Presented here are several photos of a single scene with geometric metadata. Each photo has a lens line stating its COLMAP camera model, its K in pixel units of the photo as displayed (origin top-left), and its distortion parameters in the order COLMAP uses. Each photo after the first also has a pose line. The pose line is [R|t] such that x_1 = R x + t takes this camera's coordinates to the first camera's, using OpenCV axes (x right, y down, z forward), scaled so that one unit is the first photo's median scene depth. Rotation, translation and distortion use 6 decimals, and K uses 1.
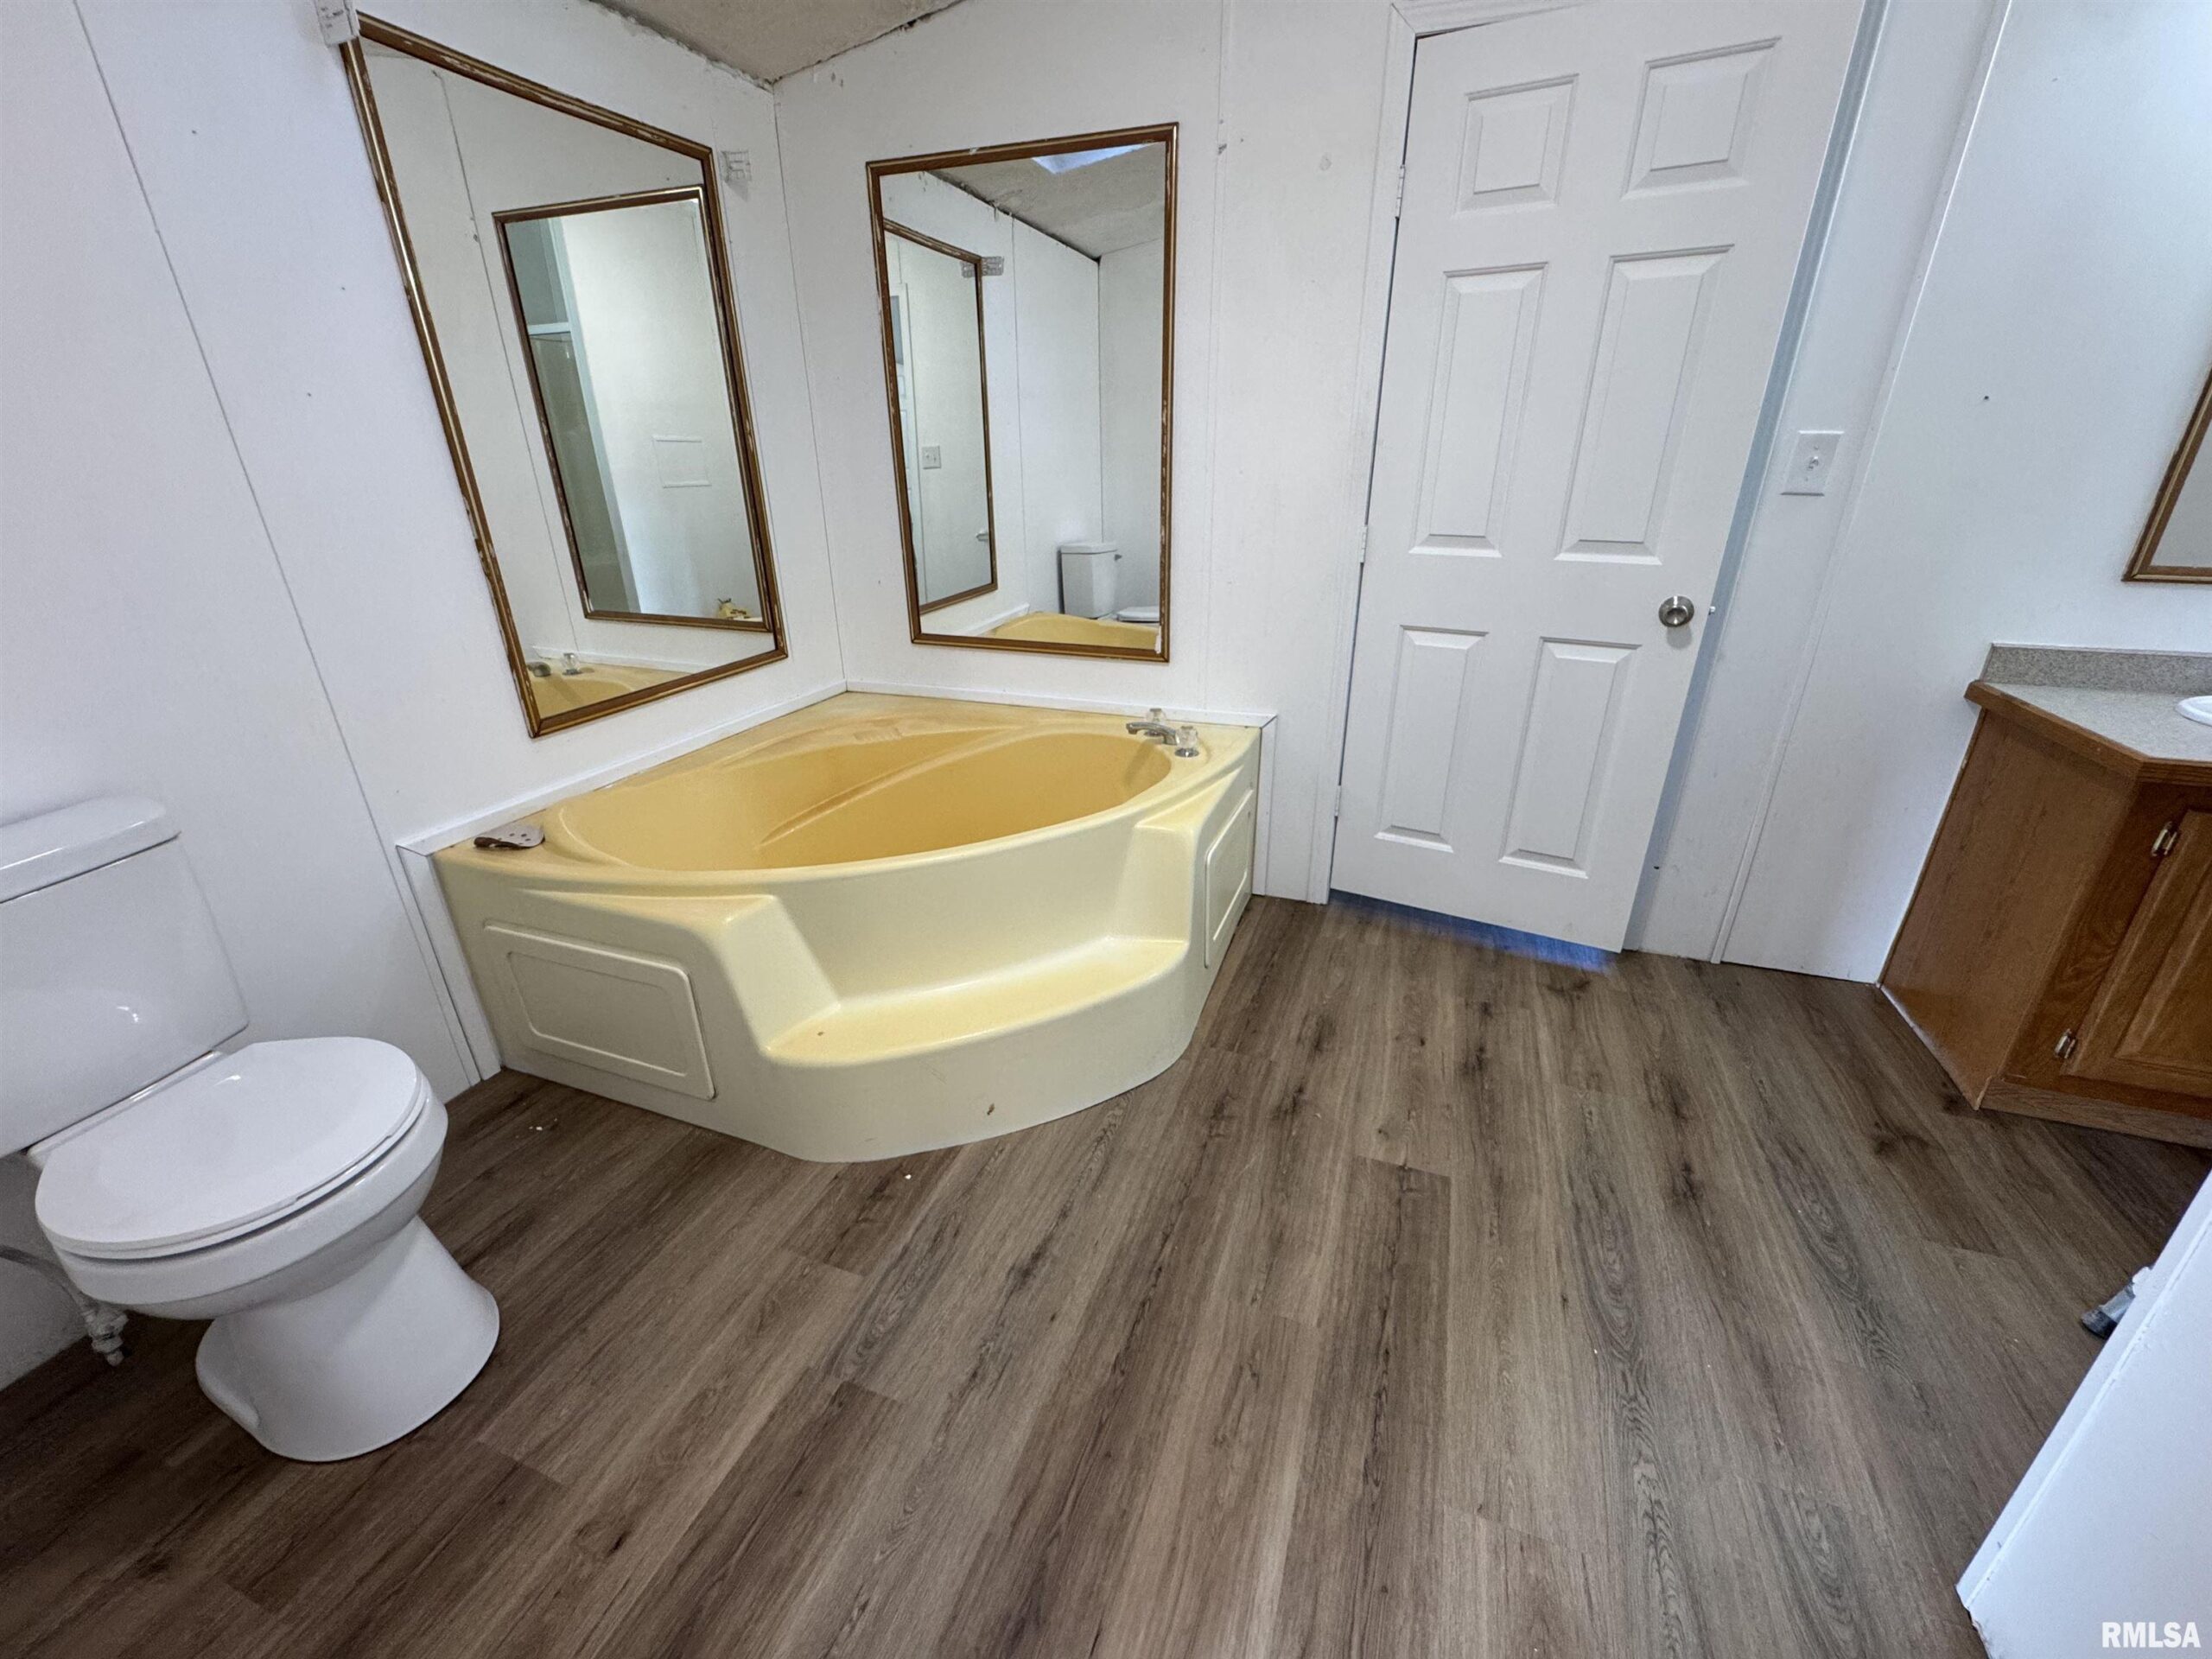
lens RADIAL K [[886.5, 0, 1099.4], [0, 886.5, 831.3], [0, 0, 1]] dist [-0.002684, 0.000499]
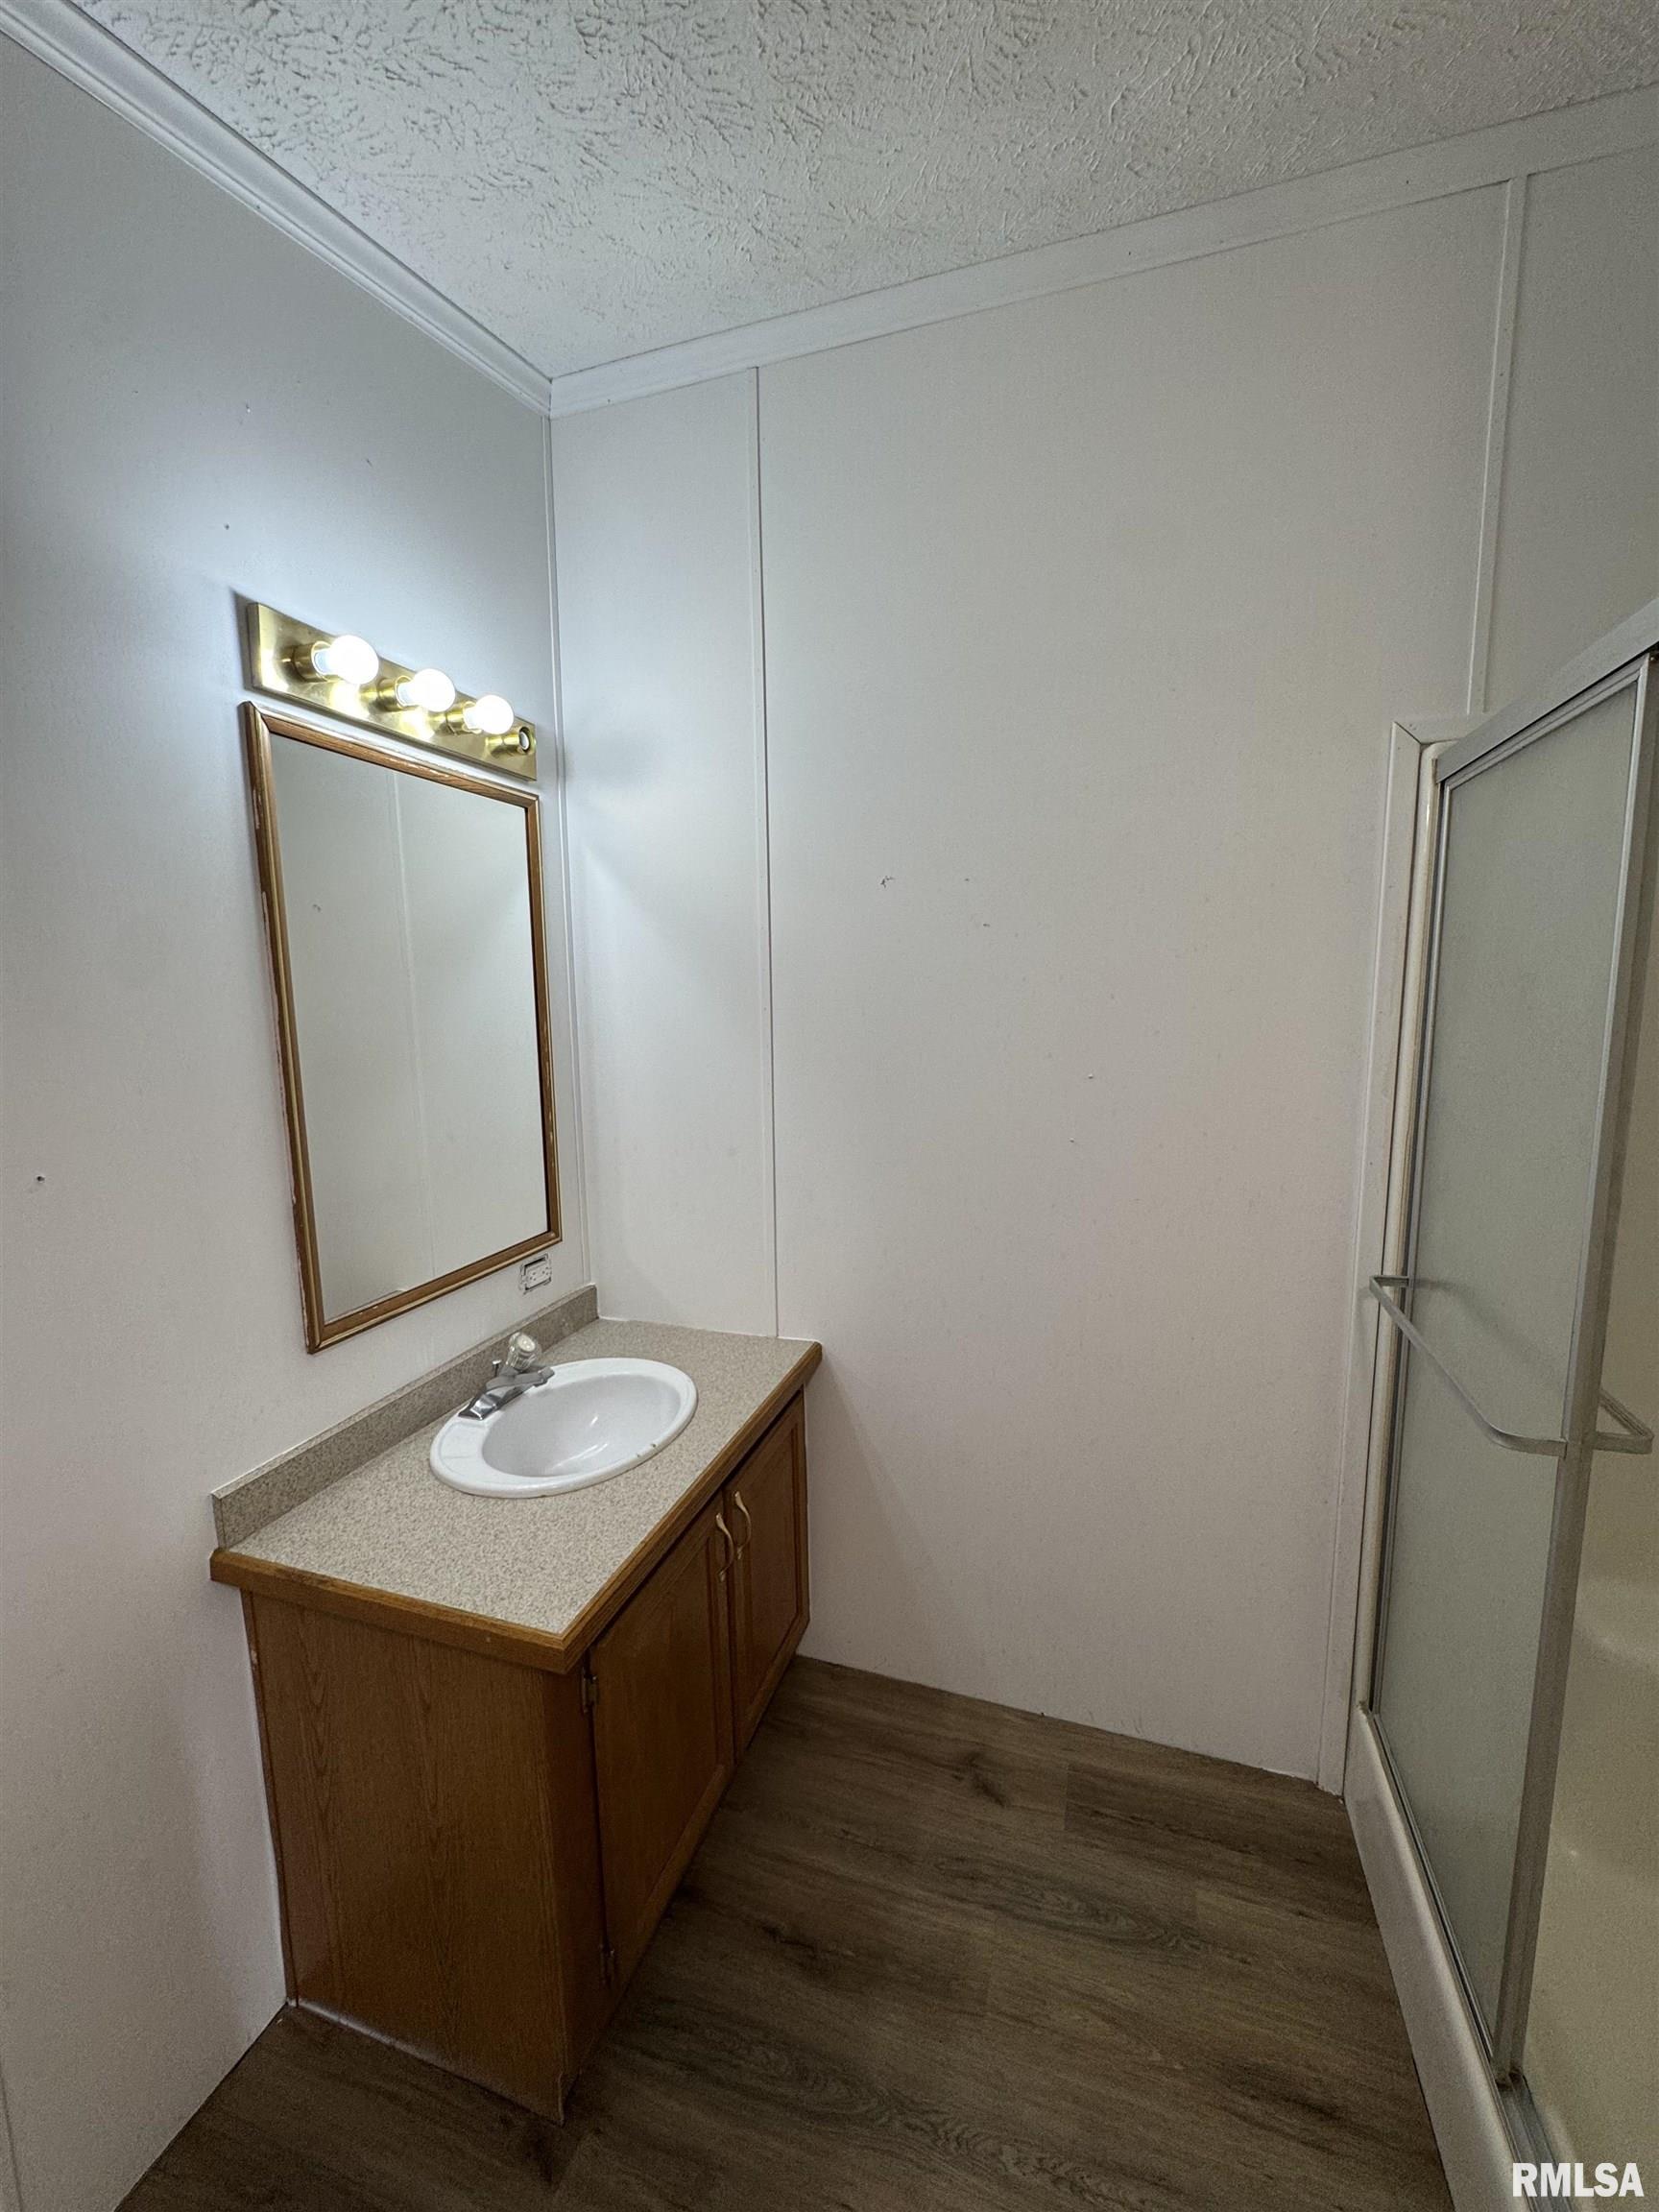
lens RADIAL K [[886.5, 0, 832.7], [0, 886.5, 1106.0], [0, 0, 1]] dist [-0.002684, 0.000499]
pose [[-0.040437, -0.122540, 0.991639, 0.387061], [0.400146, 0.907405, 0.128448, -0.372393], [-0.915559, 0.401994, 0.012341, 0.464612]]
